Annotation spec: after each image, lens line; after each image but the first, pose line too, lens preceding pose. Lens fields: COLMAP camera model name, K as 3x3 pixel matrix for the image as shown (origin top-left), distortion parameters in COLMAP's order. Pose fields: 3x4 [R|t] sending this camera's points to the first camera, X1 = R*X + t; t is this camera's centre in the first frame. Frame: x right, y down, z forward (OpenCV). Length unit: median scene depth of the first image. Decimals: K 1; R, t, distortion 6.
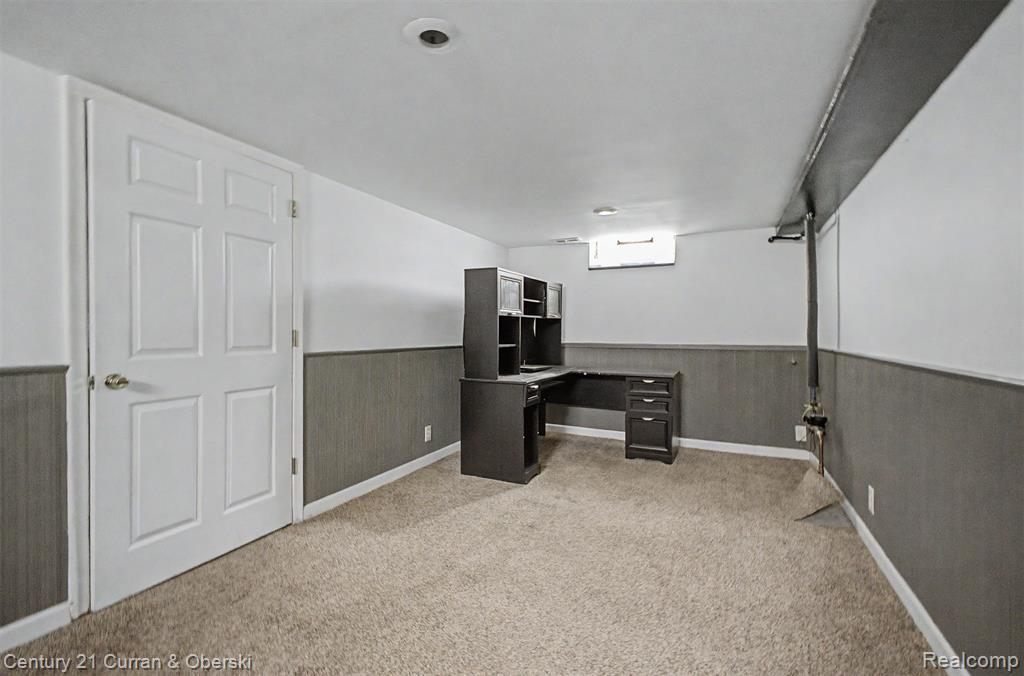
lens RADIAL K [[457.5, 0, 512.0], [0, 457.5, 338.0], [0, 0, 1]] dist [-0.000021, -0.000215]
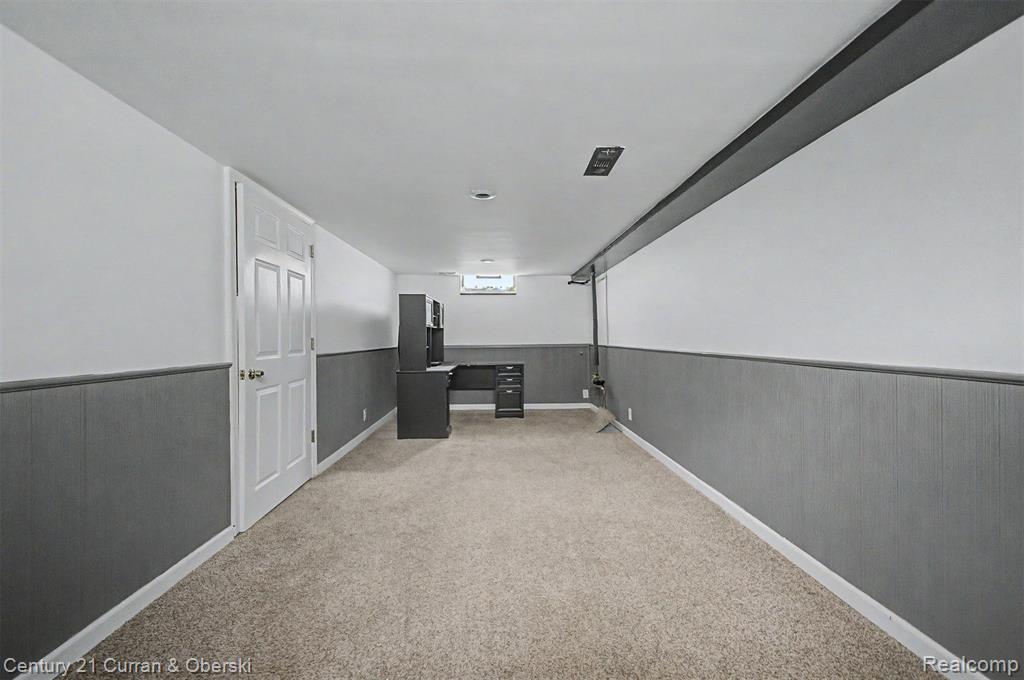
lens RADIAL K [[405.5, 0, 512.0], [0, 405.5, 340.0], [0, 0, 1]] dist [0.013369, -0.007880]
pose [[0.886462, -0.014784, 0.462565, -0.382726], [0.018425, 0.999825, -0.003355, 0.002948], [-0.462434, 0.011497, 0.886579, -0.286130]]
